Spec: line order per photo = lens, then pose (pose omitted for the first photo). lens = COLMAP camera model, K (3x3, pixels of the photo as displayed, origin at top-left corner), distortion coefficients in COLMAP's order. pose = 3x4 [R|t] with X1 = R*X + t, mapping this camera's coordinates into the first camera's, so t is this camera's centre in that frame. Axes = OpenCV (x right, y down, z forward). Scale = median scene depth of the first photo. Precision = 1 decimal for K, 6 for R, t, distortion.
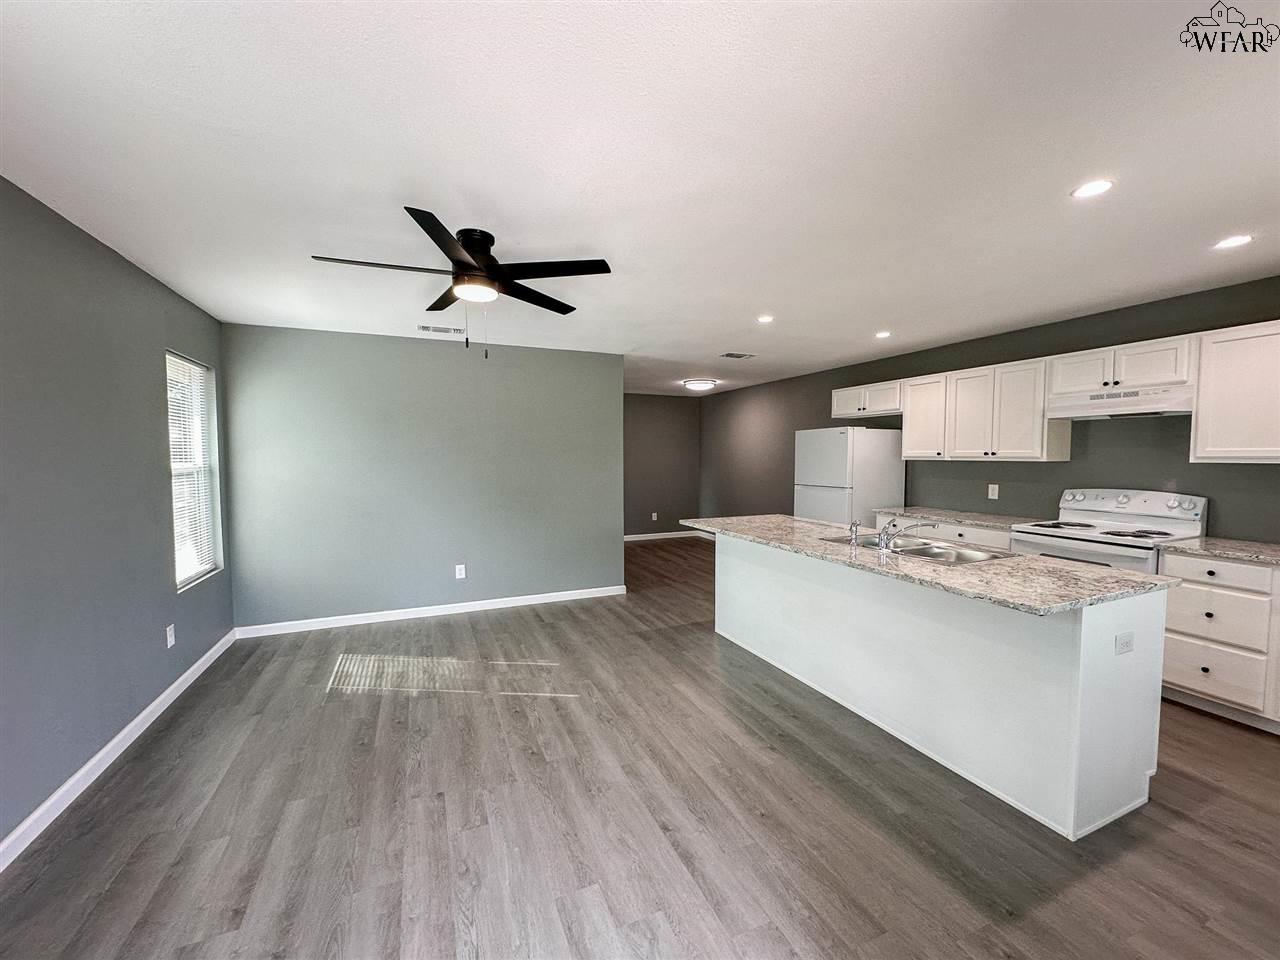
lens RADIAL K [[509.2, 0, 639.6], [0, 509.2, 482.2], [0, 0, 1]] dist [-0.000592, 0.000014]
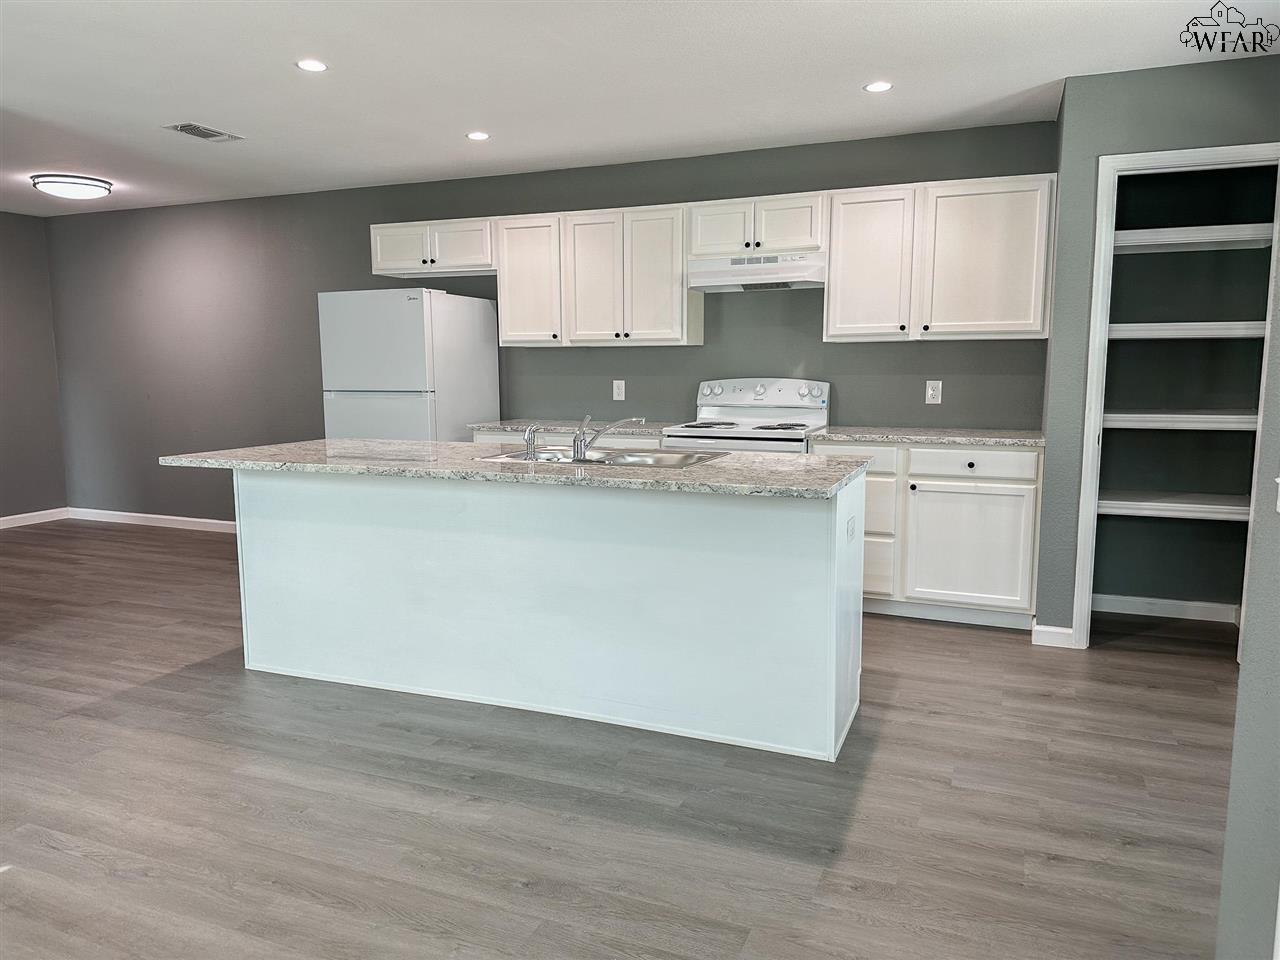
lens RADIAL K [[898.1, 0, 639.7], [0, 898.1, 477.8], [0, 0, 1]] dist [0.075498, -0.099305]
pose [[0.716998, -0.088552, 0.691428, -0.232778], [0.039898, 0.995486, 0.086121, 0.045113], [-0.695932, -0.034162, 0.717294, 0.080544]]
